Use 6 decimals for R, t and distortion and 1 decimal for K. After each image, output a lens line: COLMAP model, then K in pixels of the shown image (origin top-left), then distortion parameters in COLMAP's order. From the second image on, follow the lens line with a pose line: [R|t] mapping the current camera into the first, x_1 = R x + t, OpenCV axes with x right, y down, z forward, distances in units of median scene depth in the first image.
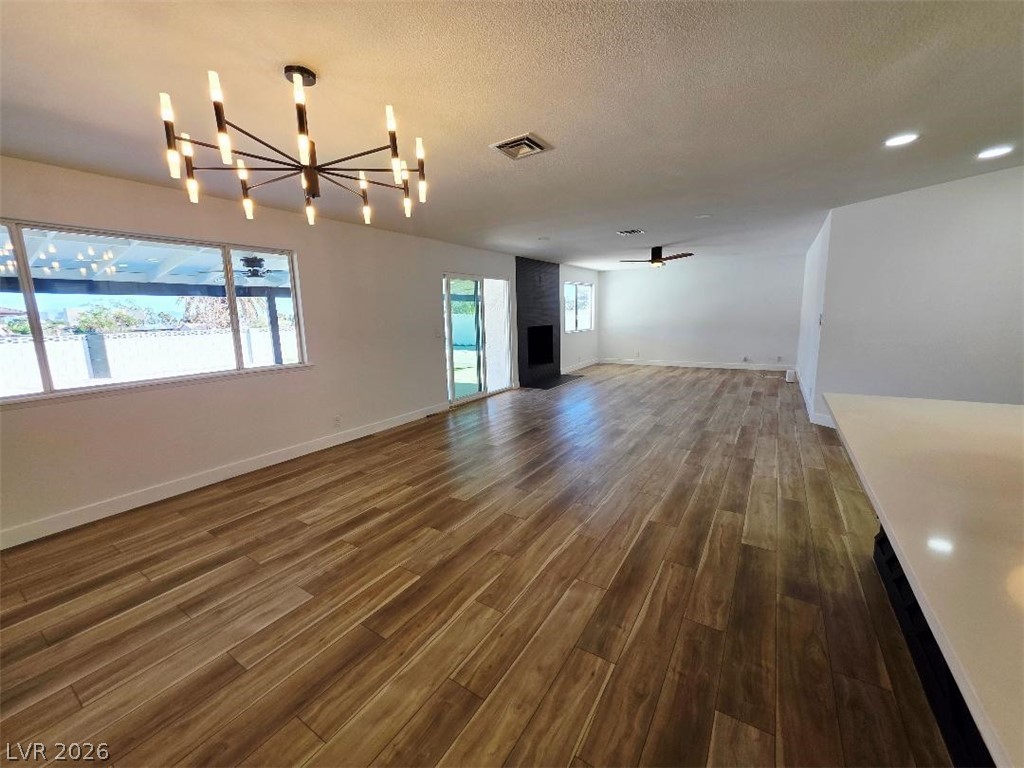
lens RADIAL K [[411.5, 0, 508.5], [0, 411.5, 377.0], [0, 0, 1]] dist [0.000982, 0.000265]
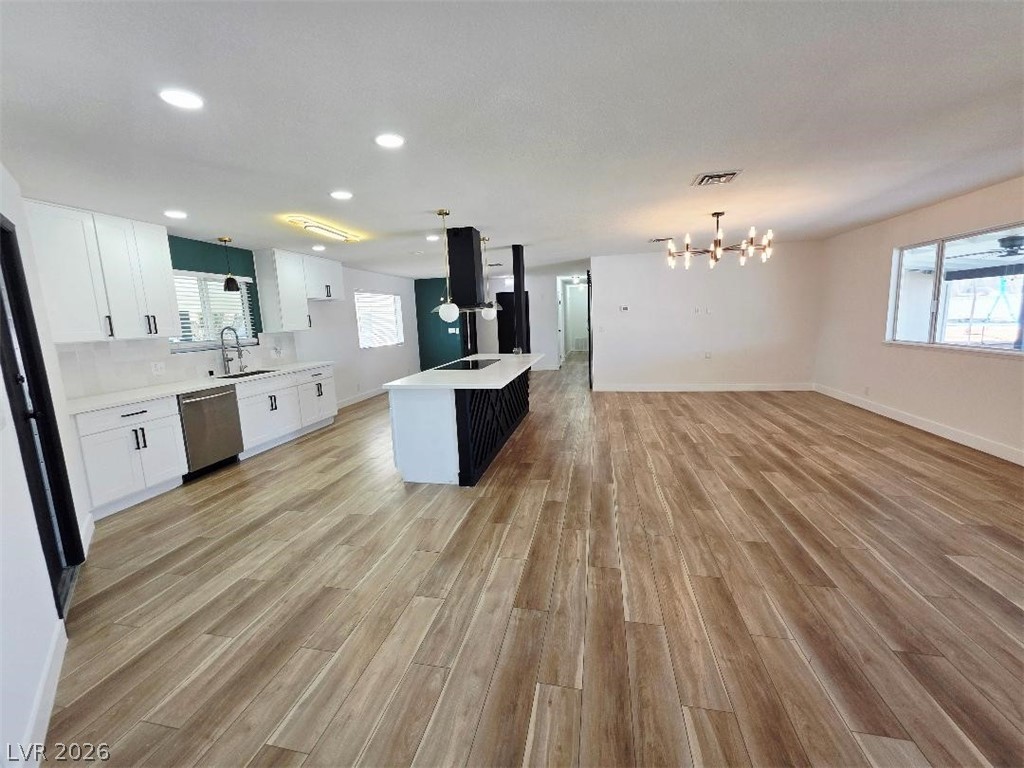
lens RADIAL K [[411.5, 0, 508.8], [0, 411.5, 375.8], [0, 0, 1]] dist [0.000982, 0.000265]
pose [[-0.933172, 0.116053, -0.340179, 0.873380], [0.012606, 0.956425, 0.291707, -0.289534], [0.359209, 0.267924, -0.893972, 1.628553]]
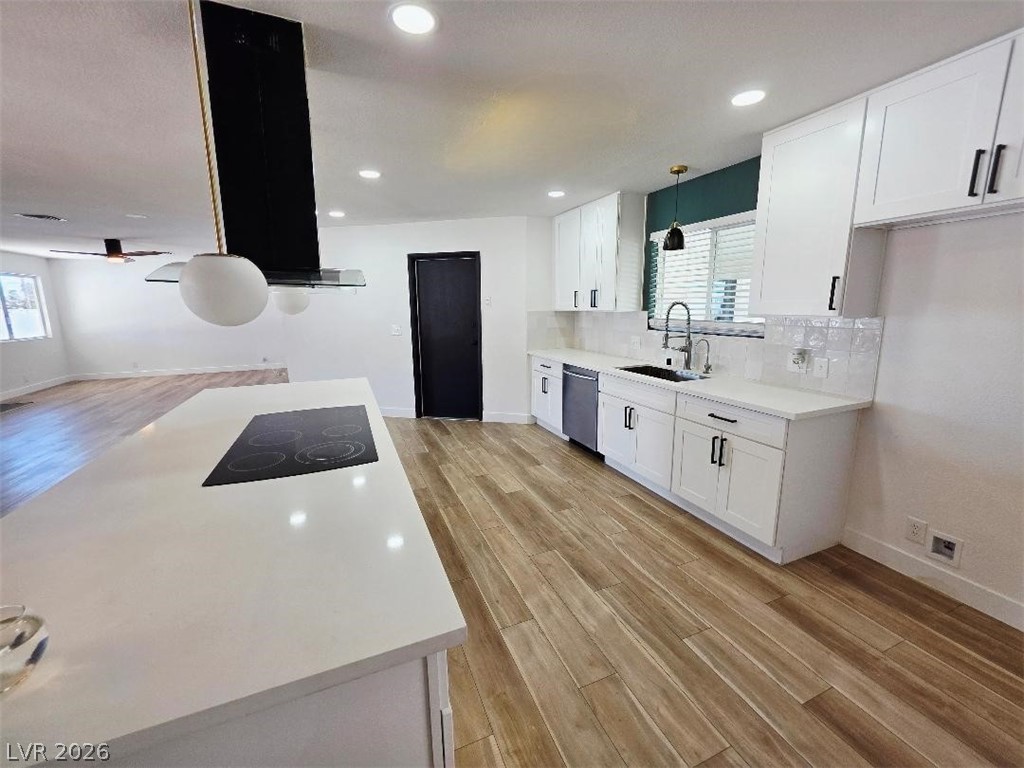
lens RADIAL K [[411.5, 0, 511.4], [0, 411.5, 375.7], [0, 0, 1]] dist [0.000982, 0.000265]
pose [[0.566057, -0.119704, 0.815629, 0.209450], [0.120705, 0.990773, 0.061637, 0.024019], [-0.815481, 0.063560, 0.575283, -0.309930]]
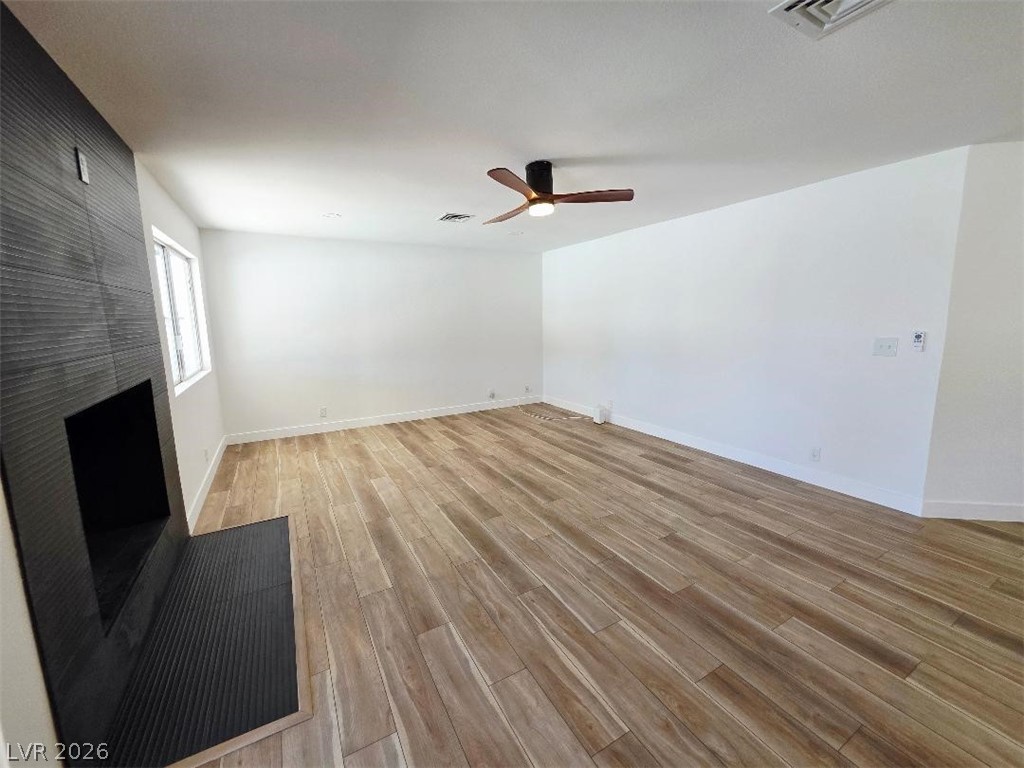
lens RADIAL K [[411.5, 0, 509.1], [0, 411.5, 375.4], [0, 0, 1]] dist [0.000982, 0.000265]
pose [[0.466961, -0.108262, 0.877626, -0.032834], [0.137715, 0.989271, 0.048760, -0.296711], [-0.873488, 0.098093, 0.476860, 1.824291]]
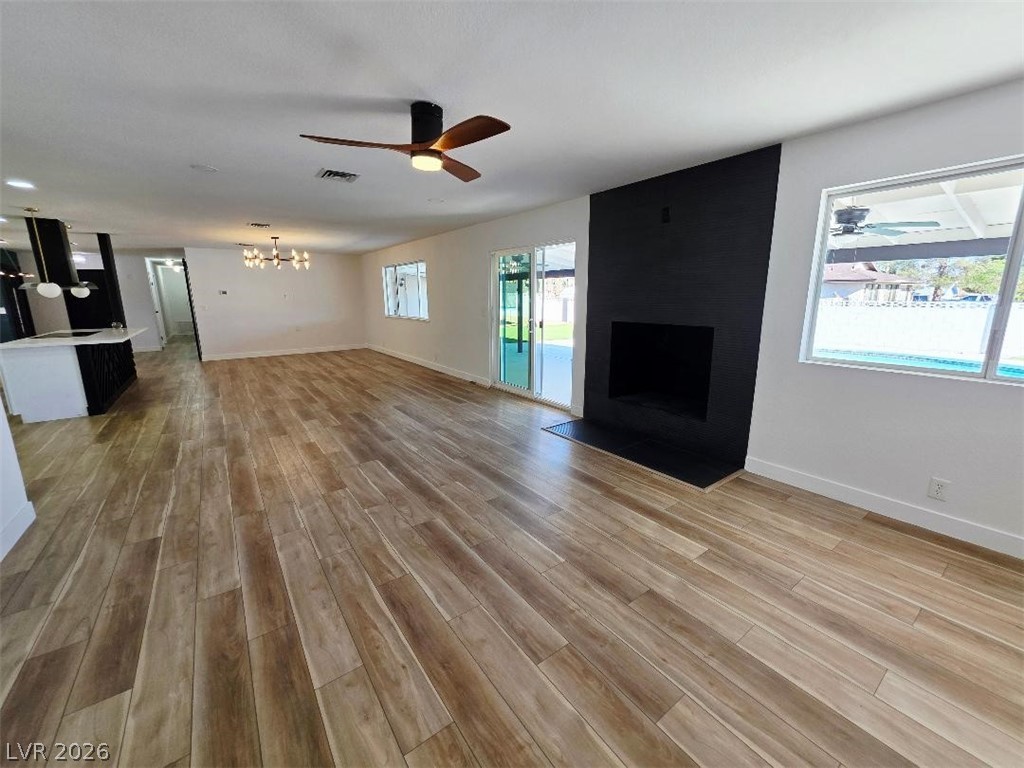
lens RADIAL K [[411.5, 0, 509.4], [0, 411.5, 378.1], [0, 0, 1]] dist [0.000982, 0.000265]
pose [[-0.363303, 0.214945, -0.906537, 1.443171], [-0.124935, 0.952995, 0.276029, -0.440076], [0.923256, 0.213541, -0.319372, 2.571458]]
